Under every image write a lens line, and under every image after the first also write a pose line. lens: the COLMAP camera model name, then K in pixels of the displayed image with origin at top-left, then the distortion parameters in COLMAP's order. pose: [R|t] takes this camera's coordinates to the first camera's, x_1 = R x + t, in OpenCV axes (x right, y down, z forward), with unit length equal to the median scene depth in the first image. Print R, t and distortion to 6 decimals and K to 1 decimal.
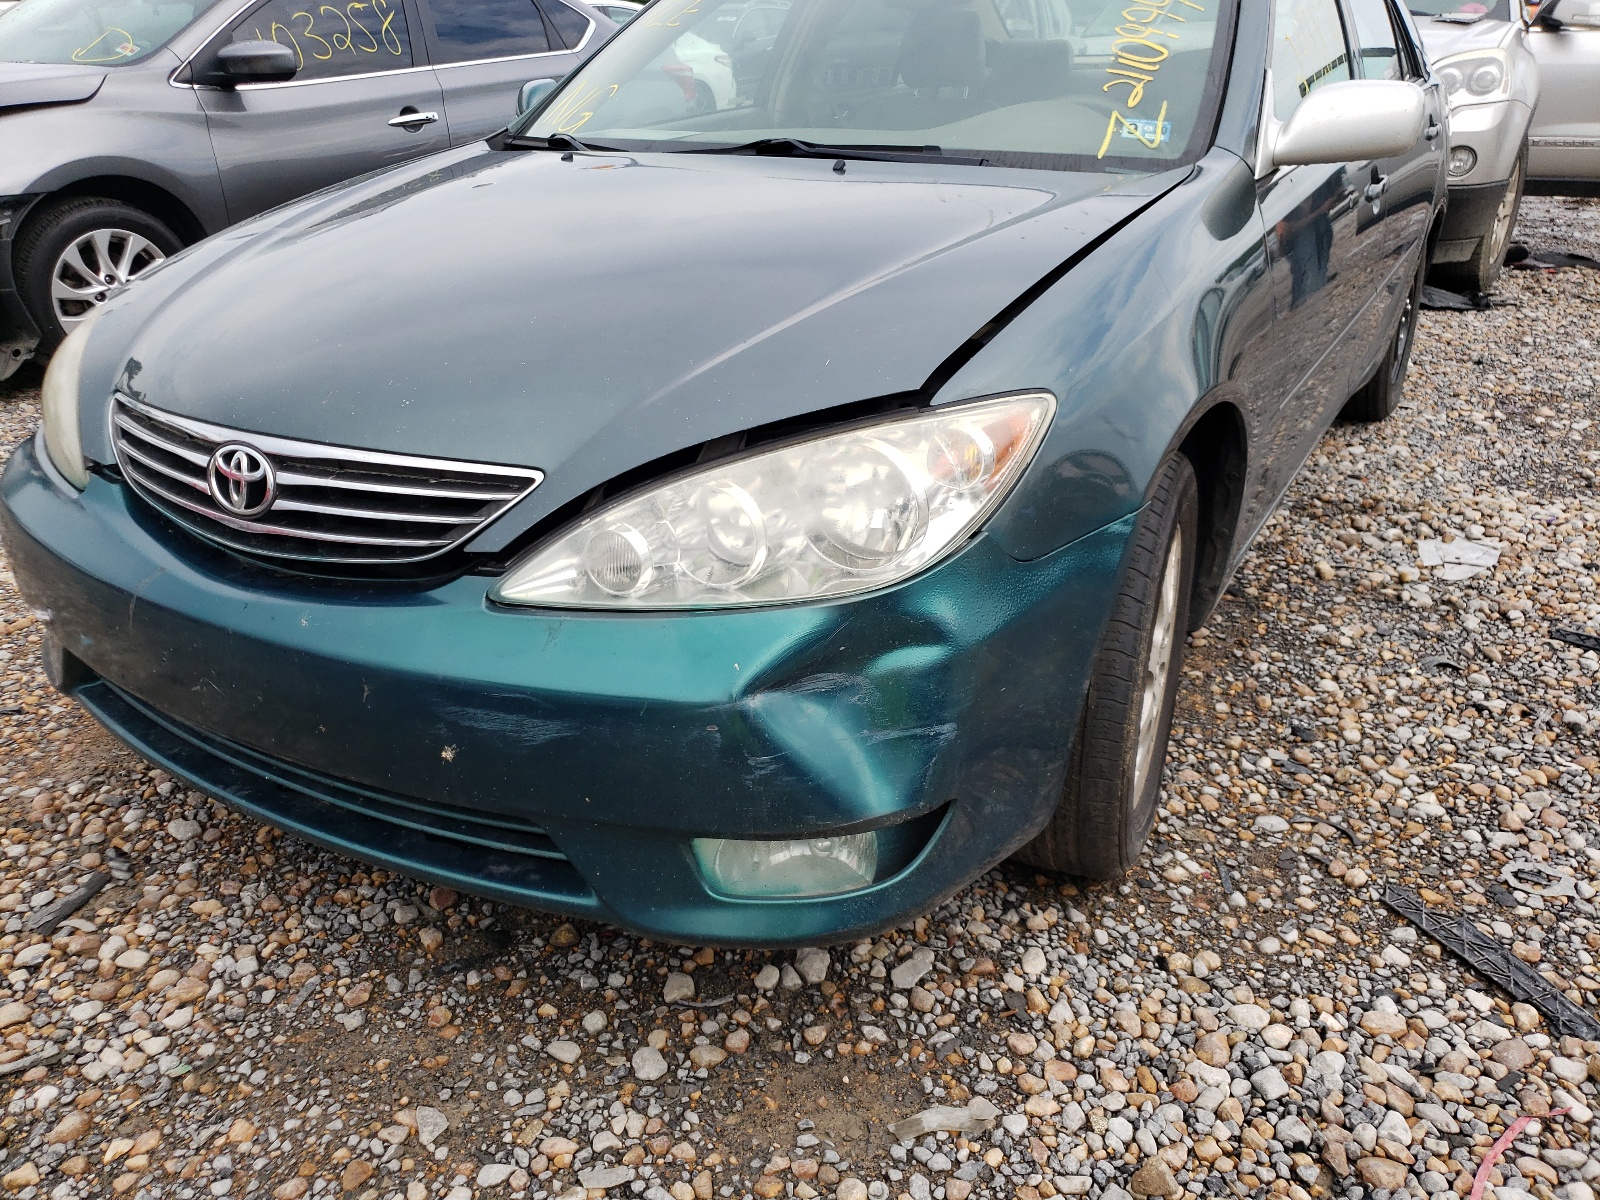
lens RADIAL K [[1280.2, 0, 800.0], [0, 1280.2, 600.0], [0, 0, 1]] dist [0.001629, 0.019312]
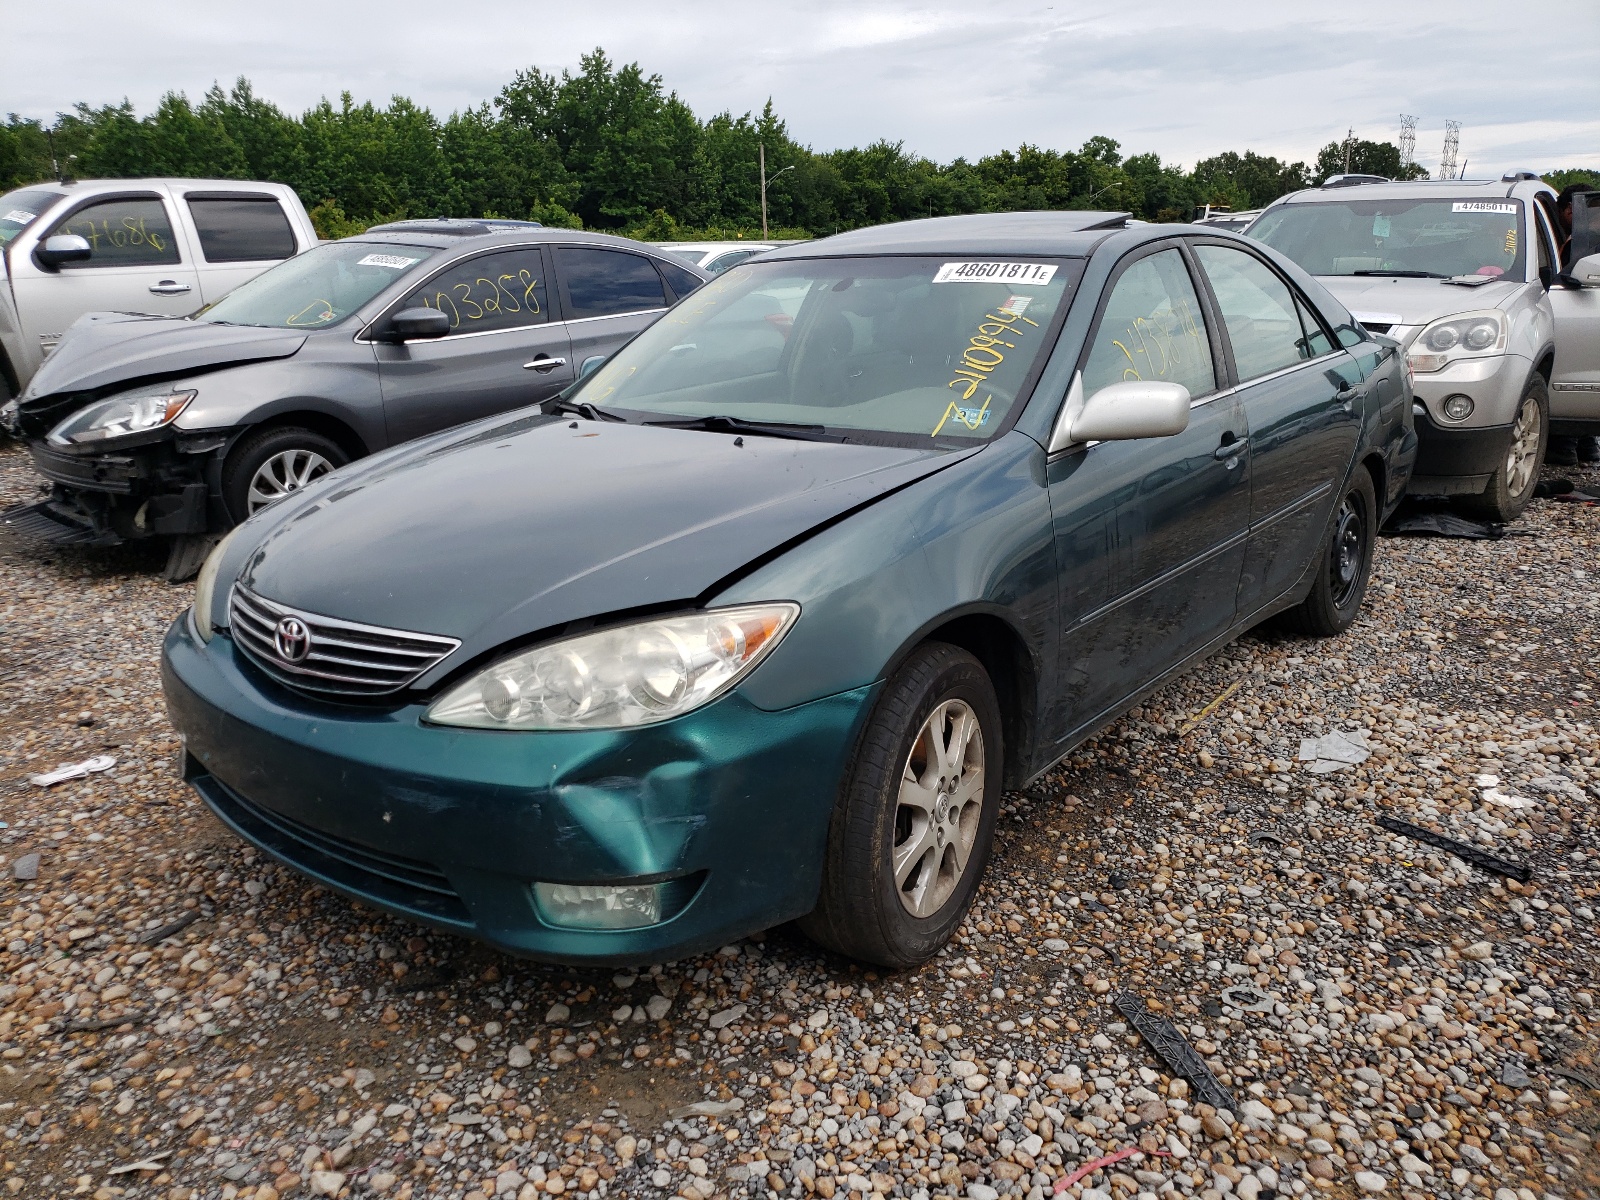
lens RADIAL K [[1301.4, 0, 800.0], [0, 1301.4, 600.0], [0, 0, 1]] dist [0.010909, 0.009415]
pose [[0.988649, 0.036015, -0.145862, 0.357257], [-0.057432, 0.987705, -0.145399, 0.048290], [0.138832, 0.152125, 0.978562, -0.423816]]
